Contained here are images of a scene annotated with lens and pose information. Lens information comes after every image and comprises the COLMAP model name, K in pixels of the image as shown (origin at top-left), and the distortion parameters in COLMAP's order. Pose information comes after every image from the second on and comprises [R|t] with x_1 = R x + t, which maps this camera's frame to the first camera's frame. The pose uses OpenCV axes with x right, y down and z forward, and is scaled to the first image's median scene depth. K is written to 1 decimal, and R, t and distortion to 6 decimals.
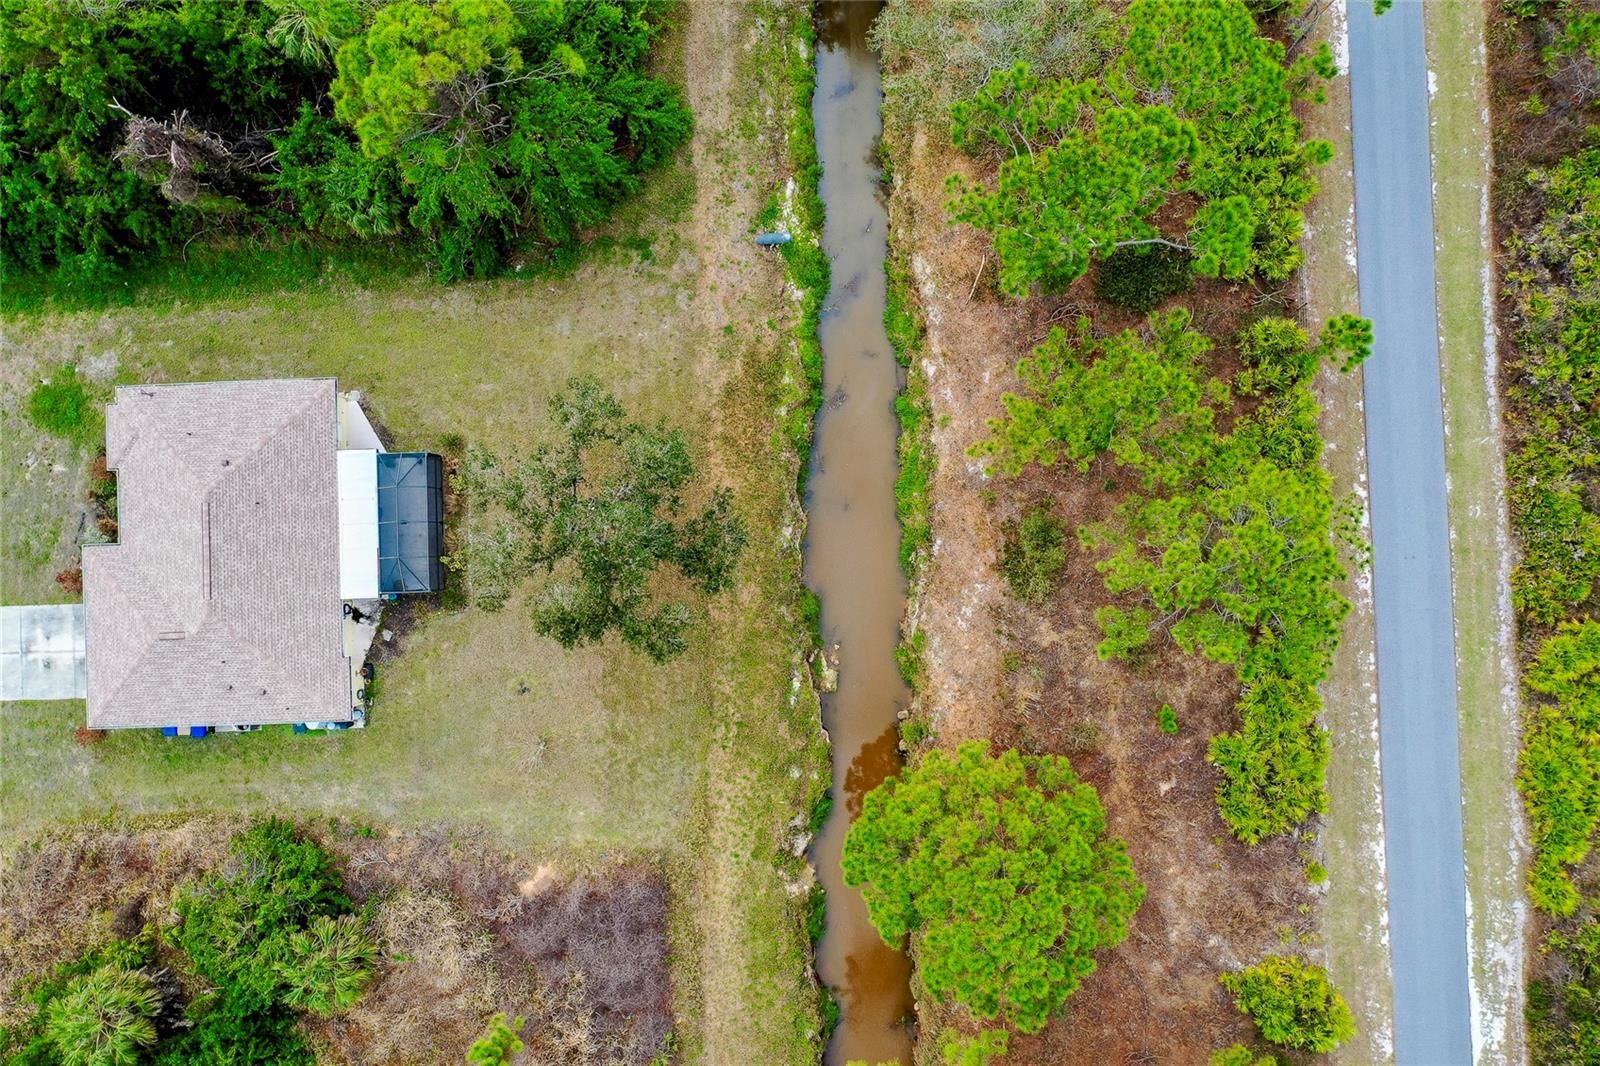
lens RADIAL K [[1258.5, 0, 804.3], [0, 1258.5, 532.4], [0, 0, 1]] dist [0.002992, -0.001149]
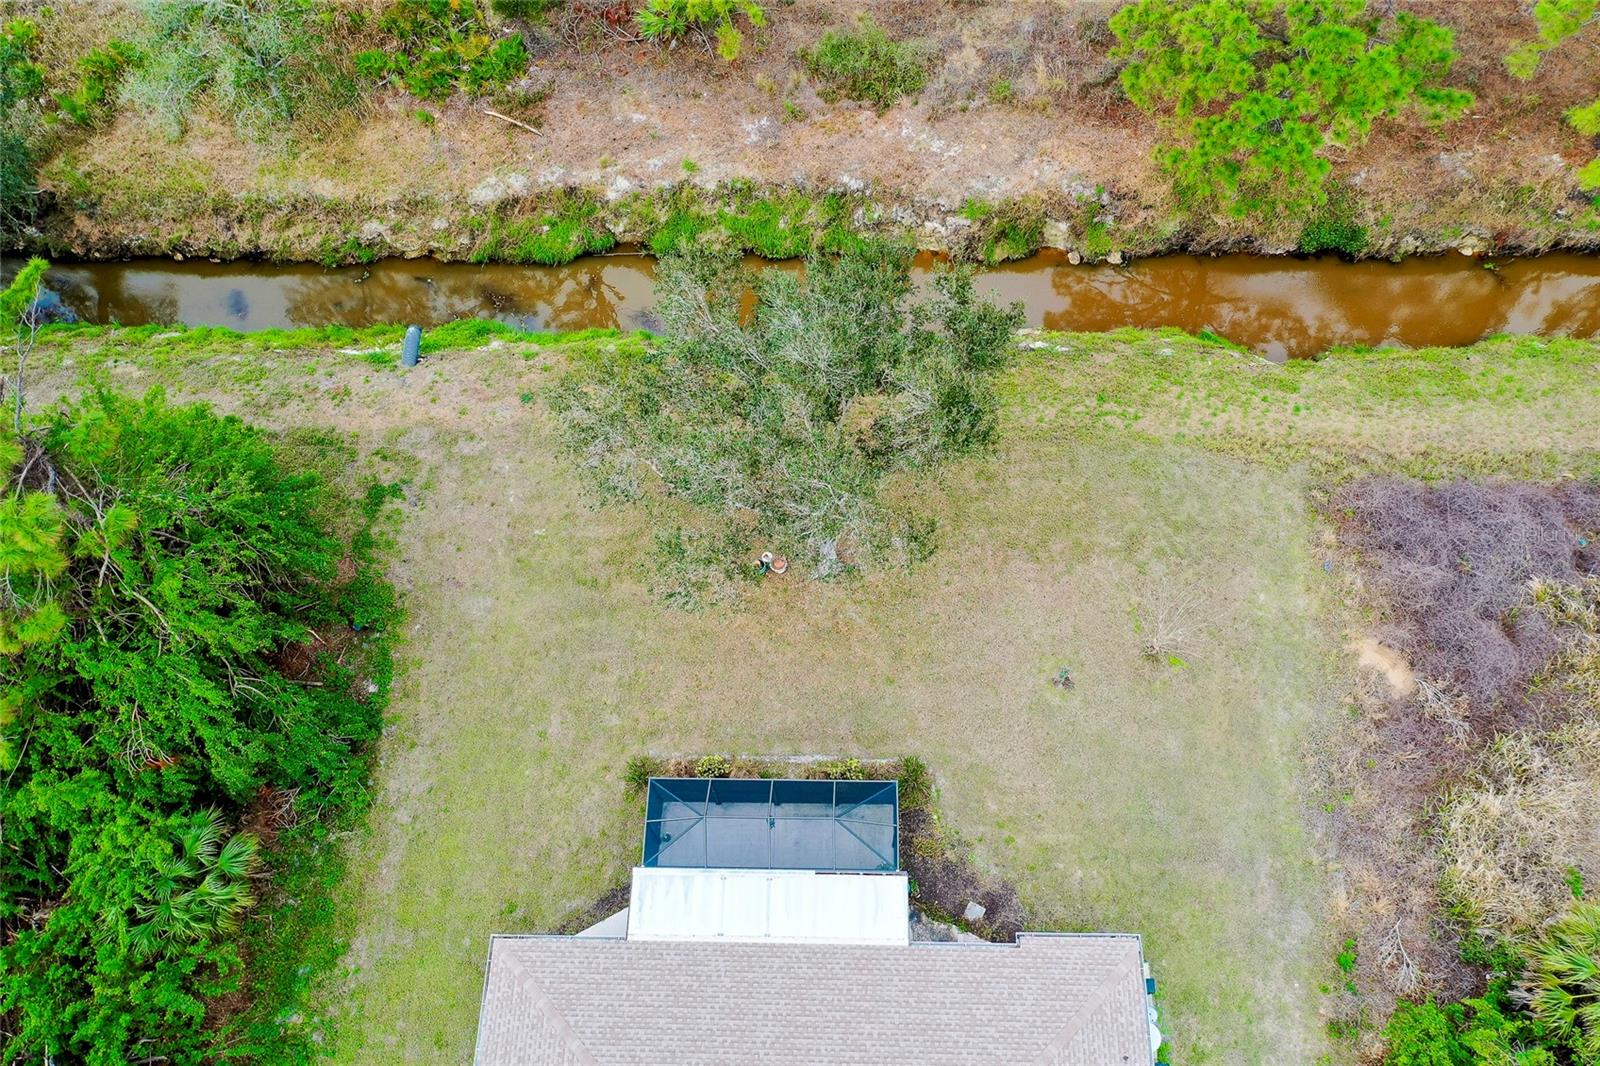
lens RADIAL K [[1258.5, 0, 804.3], [0, 1258.5, 532.4], [0, 0, 1]] dist [0.002992, -0.001149]
pose [[0.056498, -0.873750, 0.483083, -0.453139], [0.998288, 0.042104, -0.040598, 0.022672], [0.015133, 0.484550, 0.874633, 0.435460]]
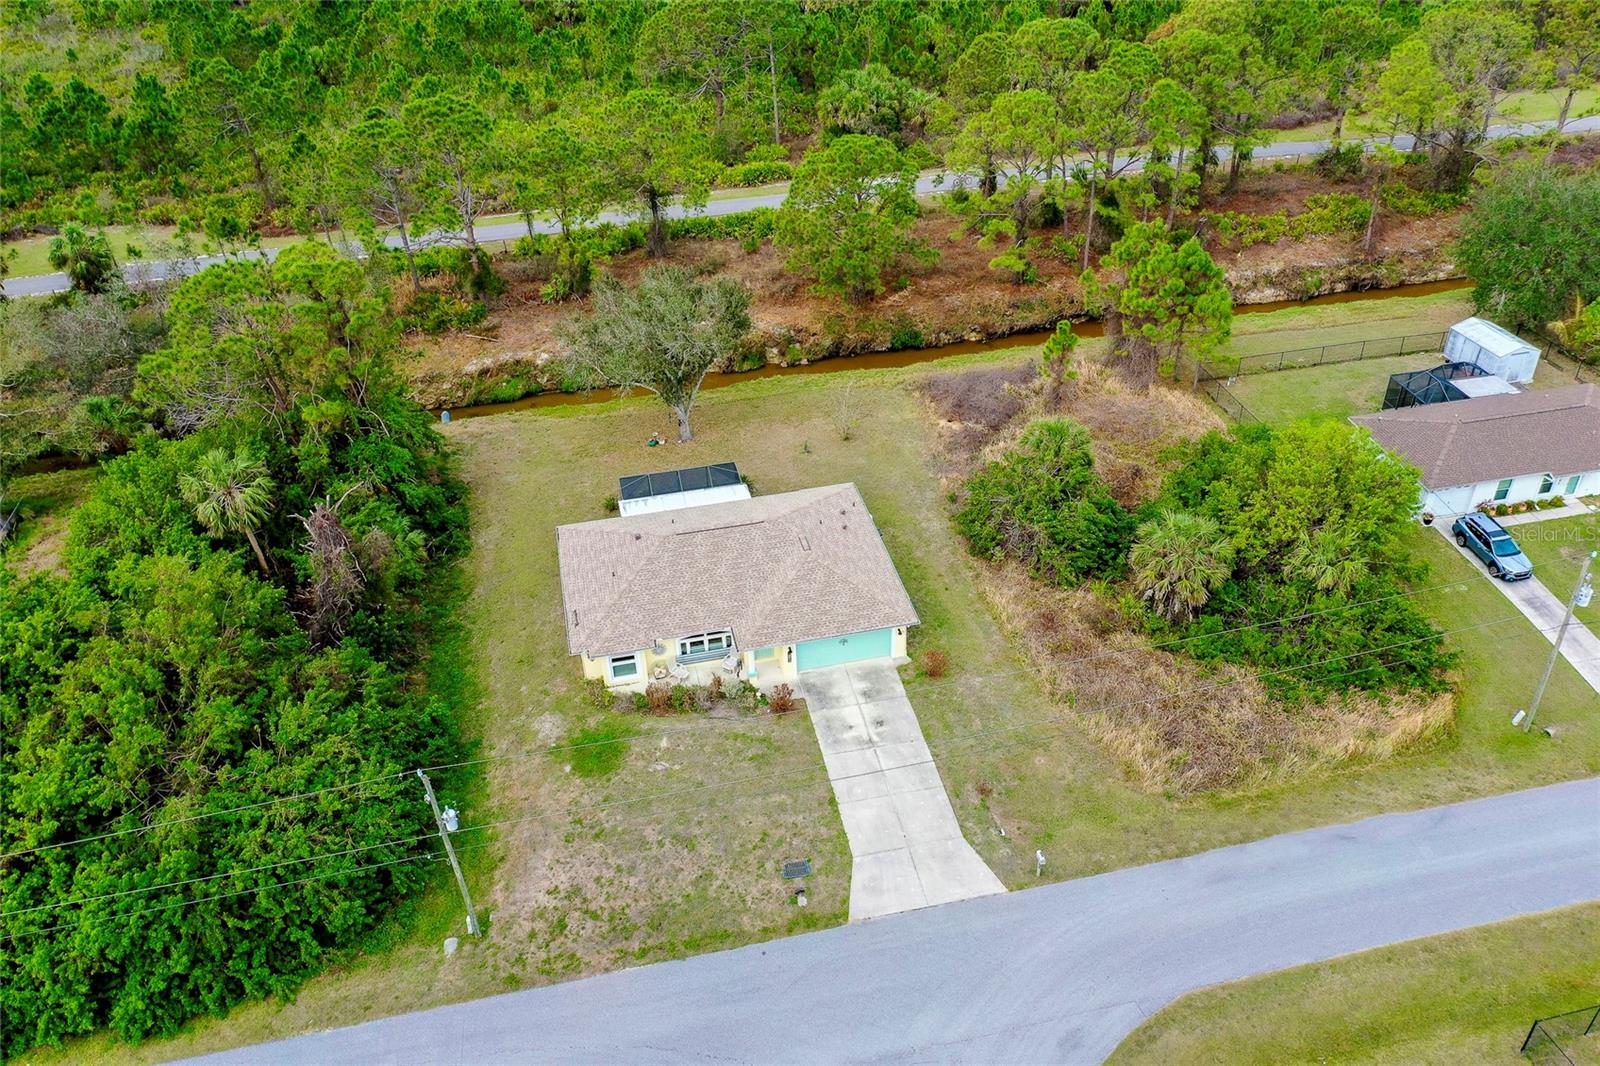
lens RADIAL K [[1259.2, 0, 804.7], [0, 1259.2, 531.3], [0, 0, 1]] dist [-0.006123, 0.003319]
pose [[-0.181365, -0.528652, 0.829237, -1.283754], [0.983241, -0.113390, 0.142760, -0.063638], [0.018557, 0.841231, 0.540357, 0.388922]]
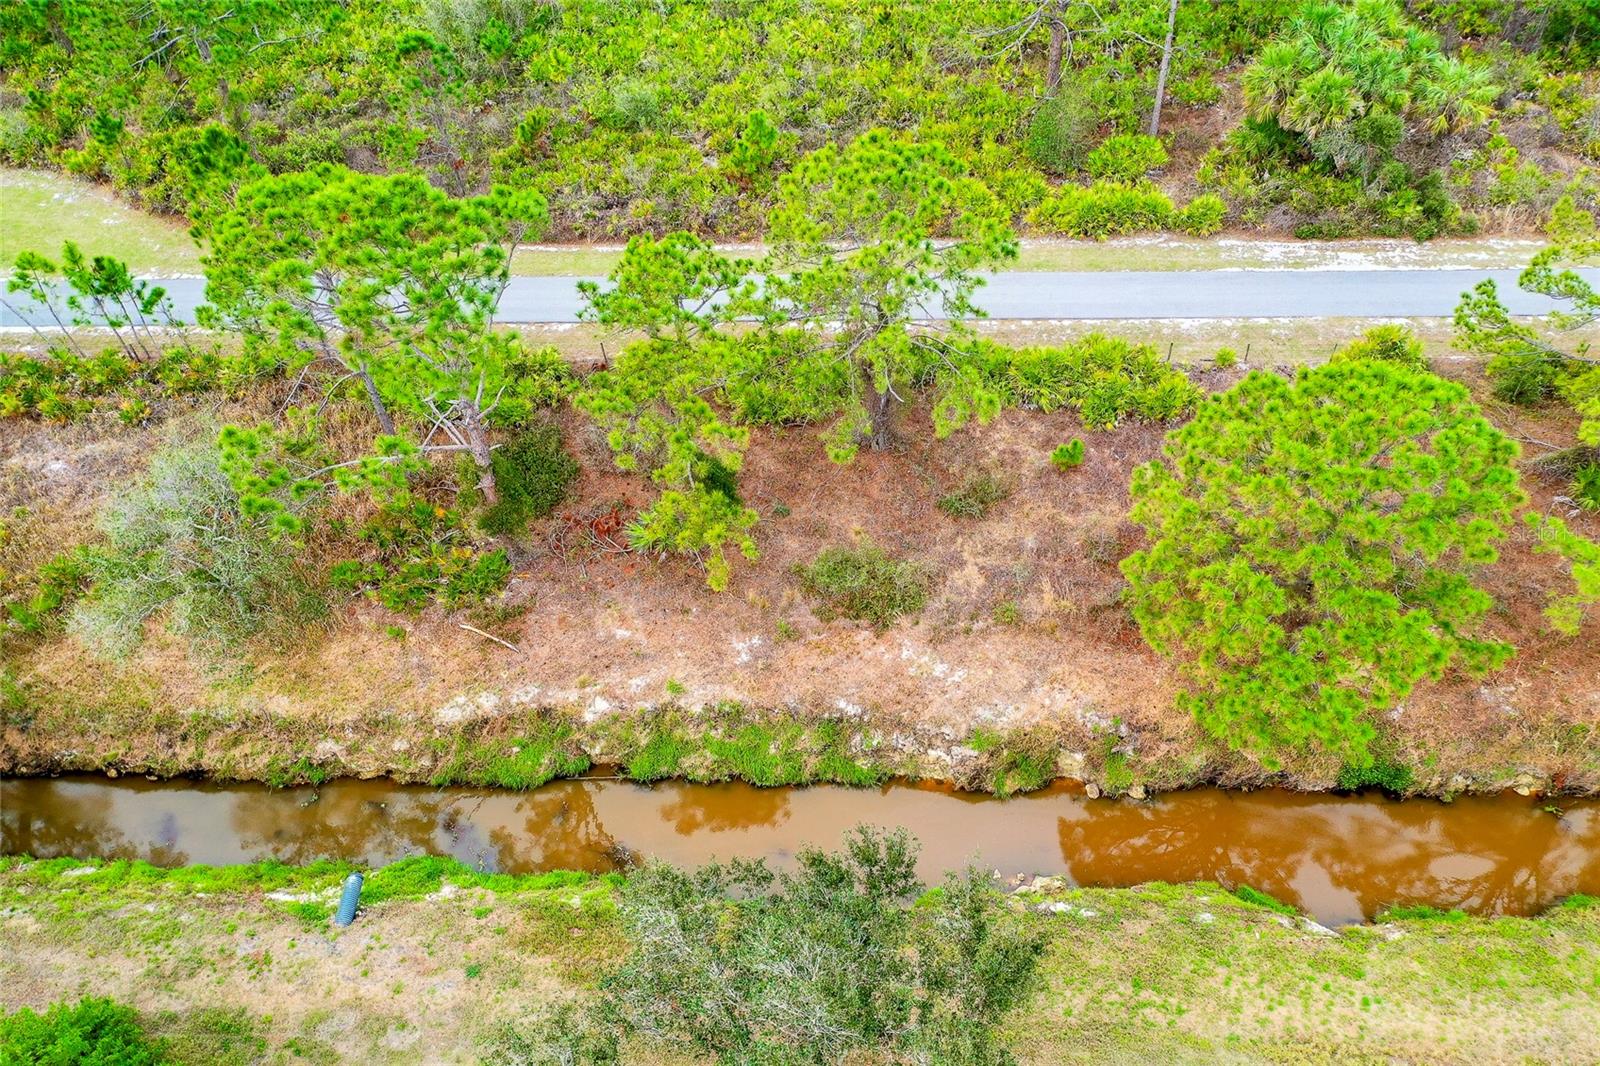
lens RADIAL K [[1258.5, 0, 804.3], [0, 1258.5, 532.4], [0, 0, 1]] dist [0.002992, -0.001149]
pose [[0.063884, -0.700407, 0.710879, -0.332022], [0.997938, 0.040395, -0.049880, 0.017895], [0.006220, 0.712599, 0.701544, 0.433981]]
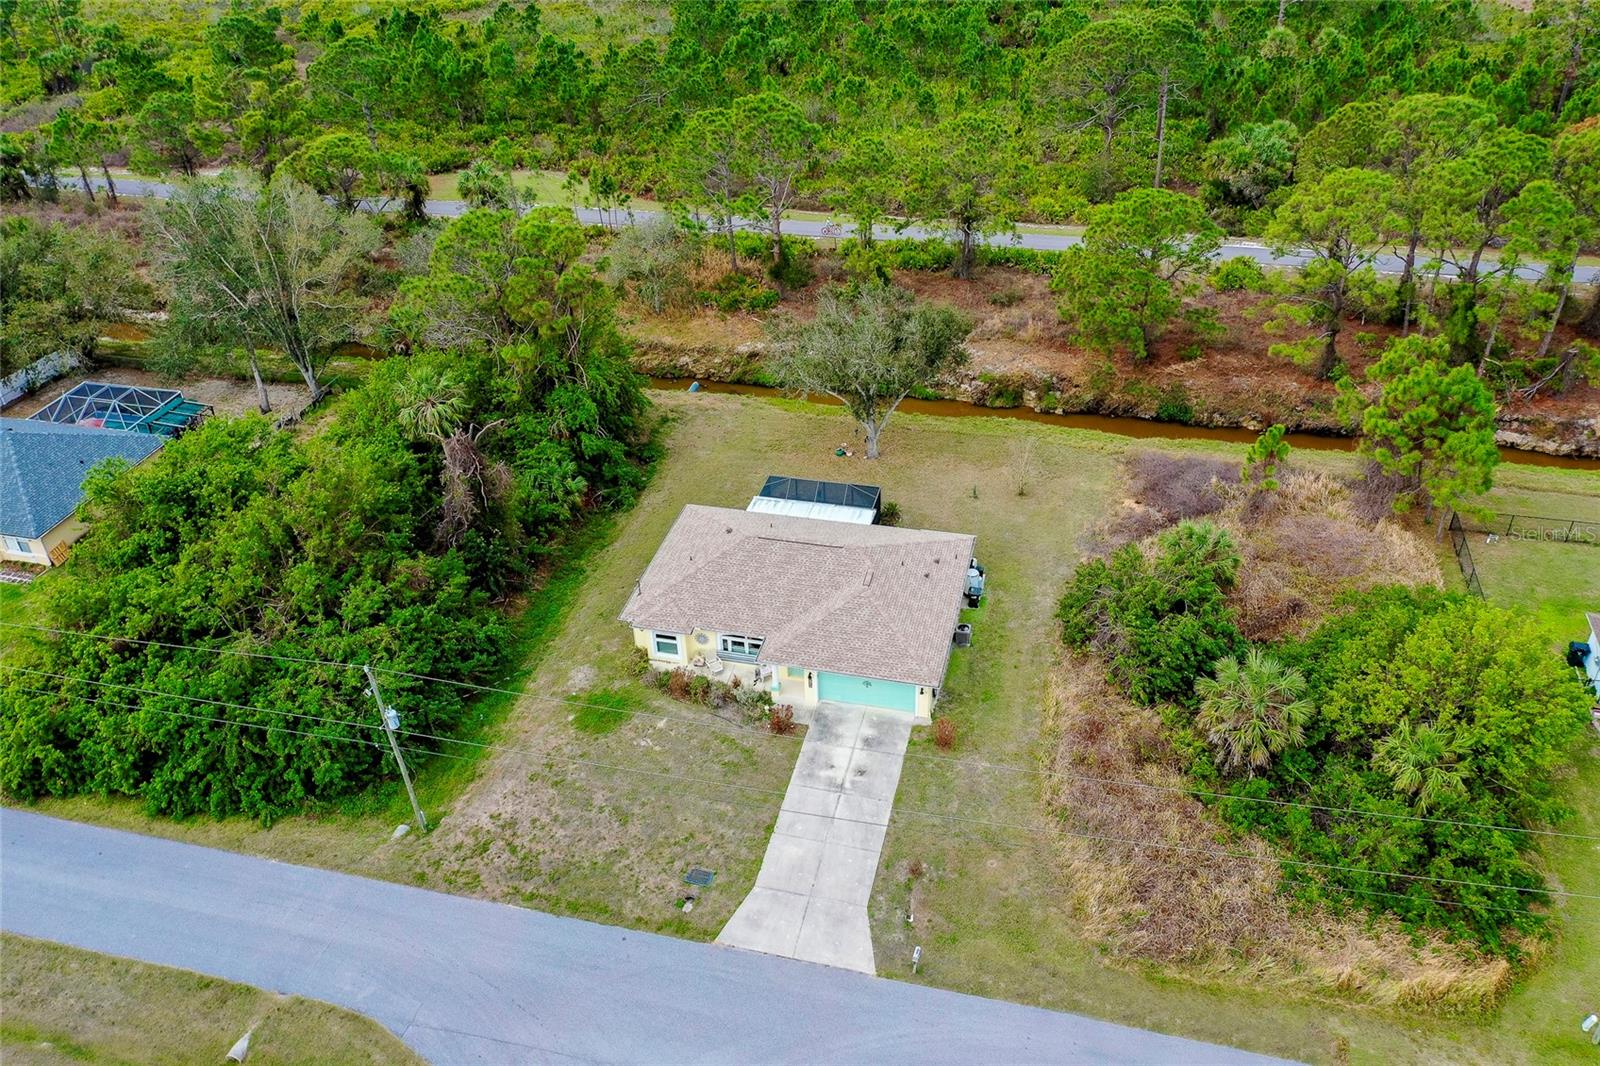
lens RADIAL K [[1259.2, 0, 804.7], [0, 1259.2, 531.3], [0, 0, 1]] dist [-0.006123, 0.003319]
pose [[0.274722, -0.508946, 0.815783, -1.265111], [0.961524, 0.145475, -0.233043, 0.252515], [-0.000070, 0.848417, 0.529329, 0.379799]]
